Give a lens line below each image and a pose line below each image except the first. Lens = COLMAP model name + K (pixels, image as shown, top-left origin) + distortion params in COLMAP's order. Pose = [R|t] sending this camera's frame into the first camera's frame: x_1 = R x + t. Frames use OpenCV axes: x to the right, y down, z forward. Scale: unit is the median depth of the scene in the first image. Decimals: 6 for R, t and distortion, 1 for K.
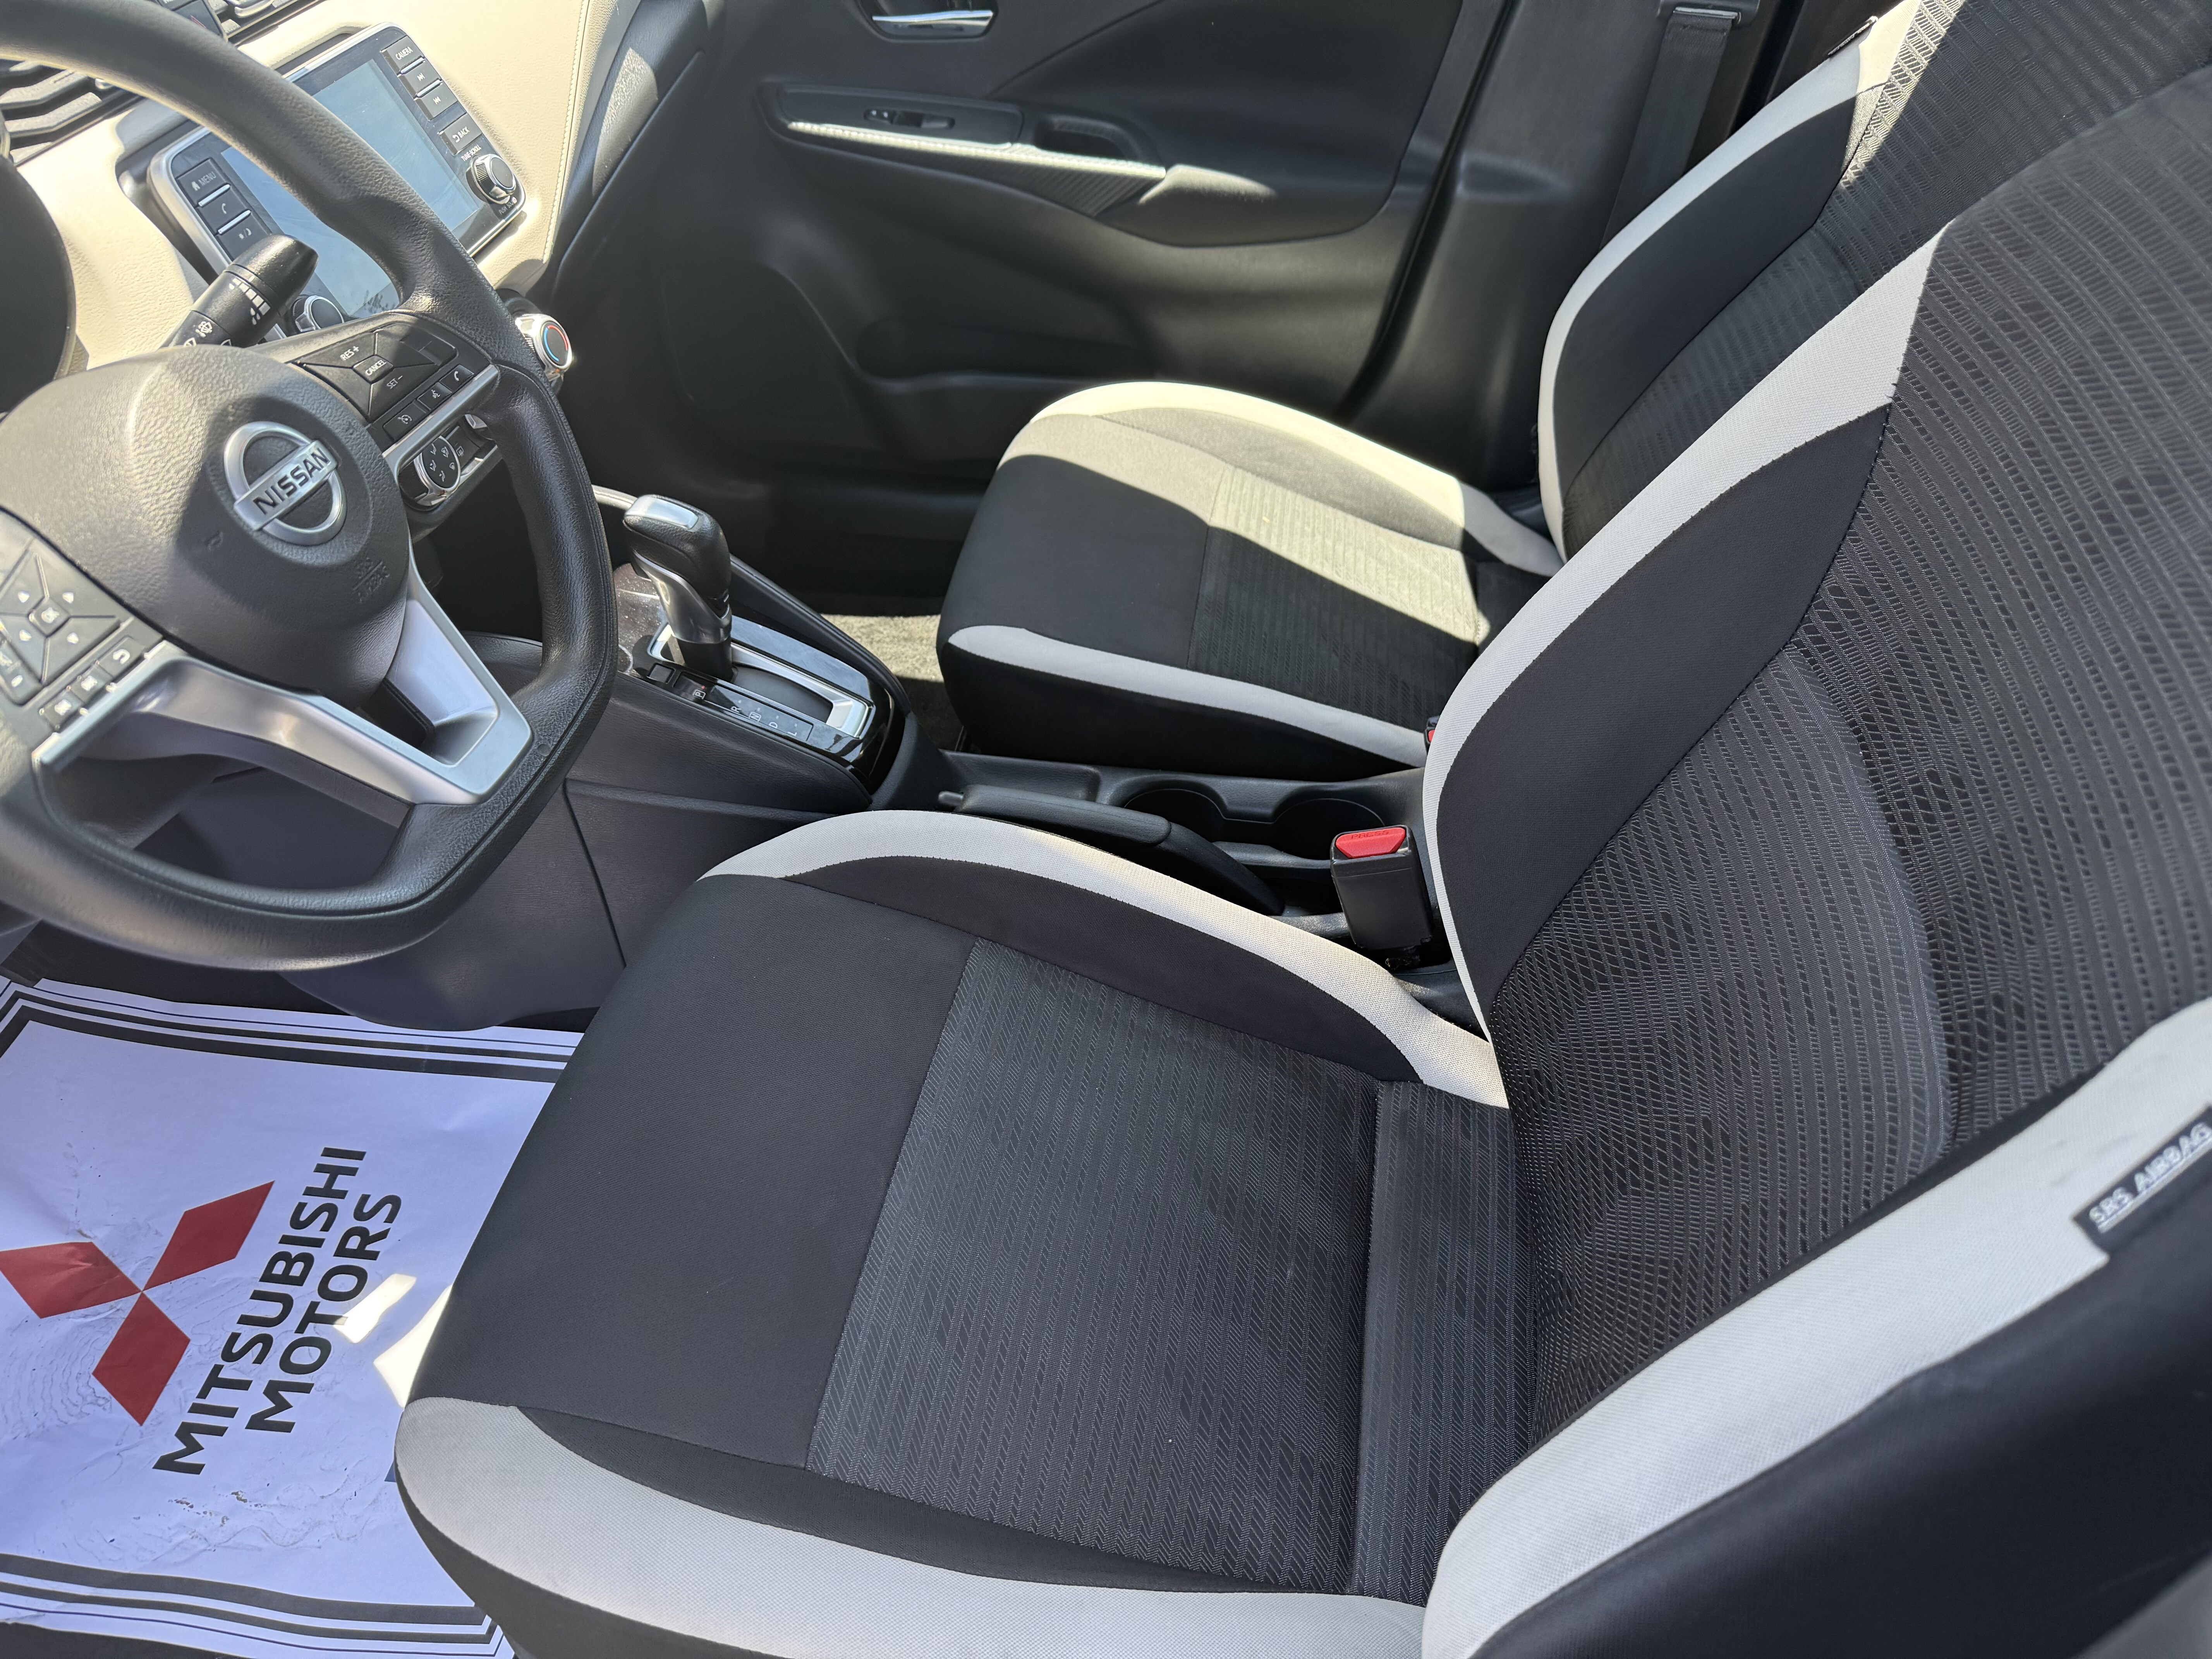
lens RADIAL K [[1535.3, 0, 1107.5], [0, 1535.3, 829.2], [0, 0, 1]] dist [0.011473, -0.001652]
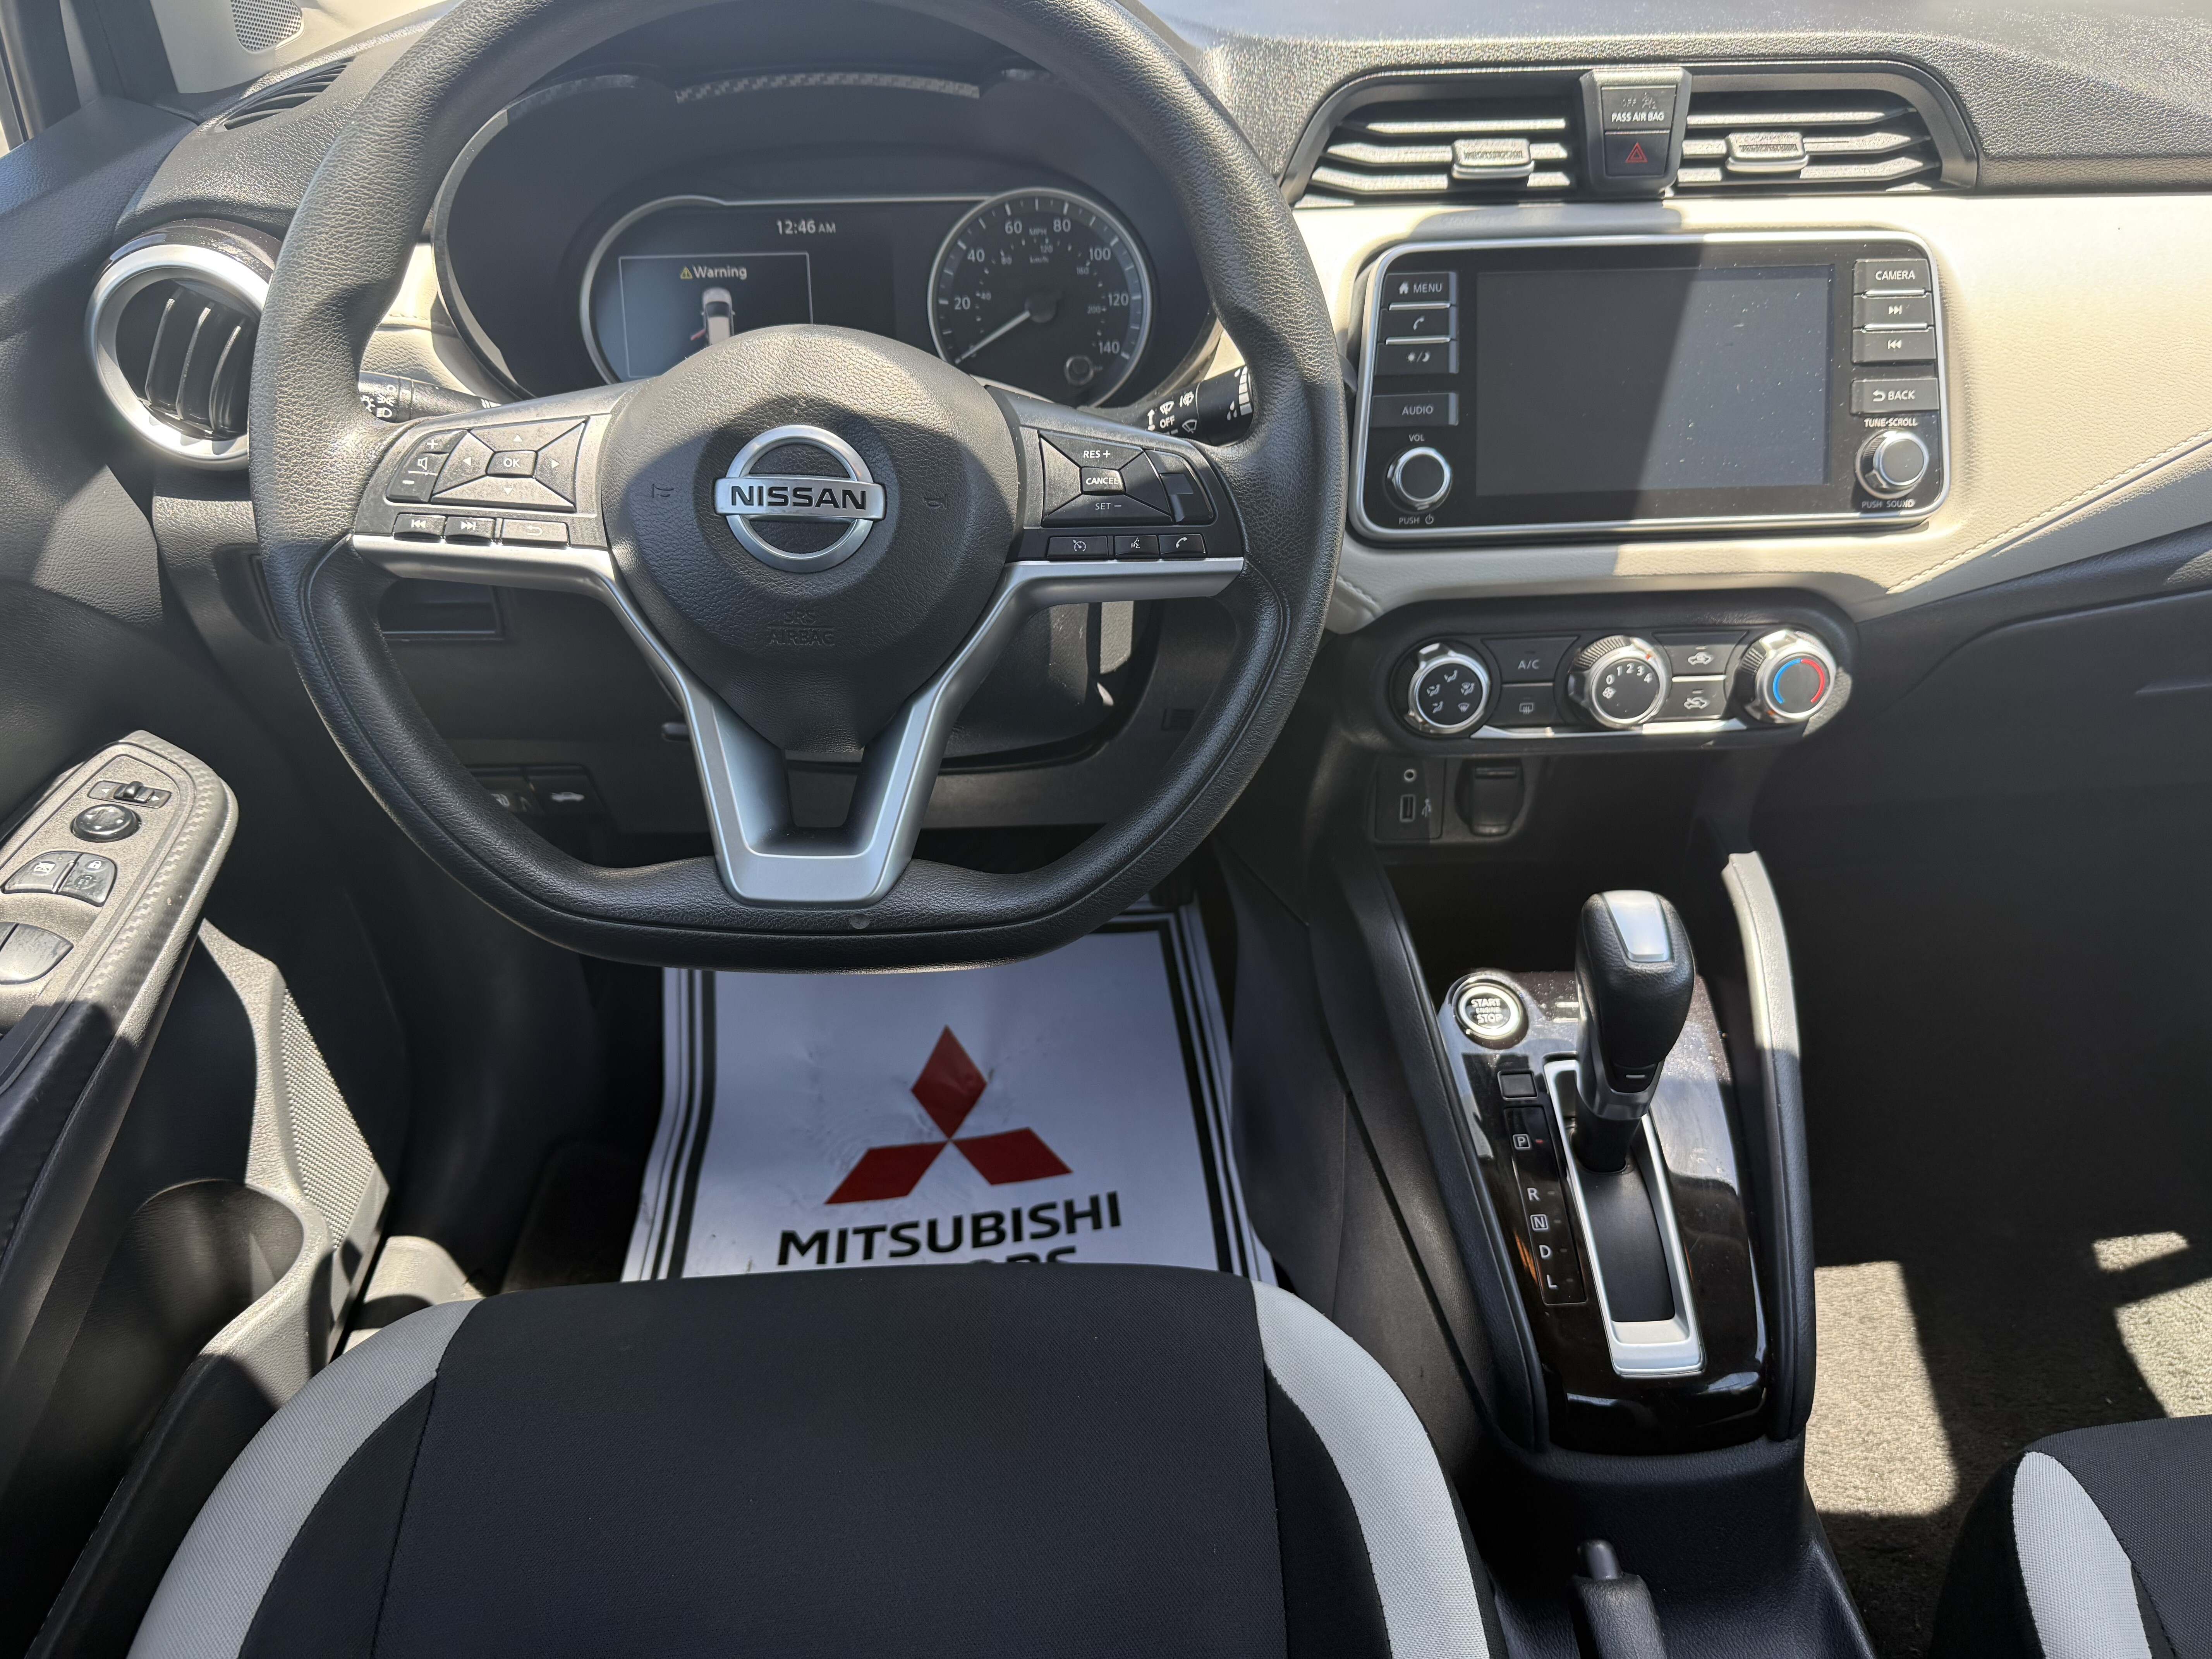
lens RADIAL K [[1535.3, 0, 1105.7], [0, 1535.3, 830.8], [0, 0, 1]] dist [0.011473, -0.001652]
pose [[0.202929, 0.546595, -0.812437, 0.169099], [-0.653645, 0.693394, 0.303238, -0.262019], [0.729087, 0.469510, 0.497989, 0.435334]]
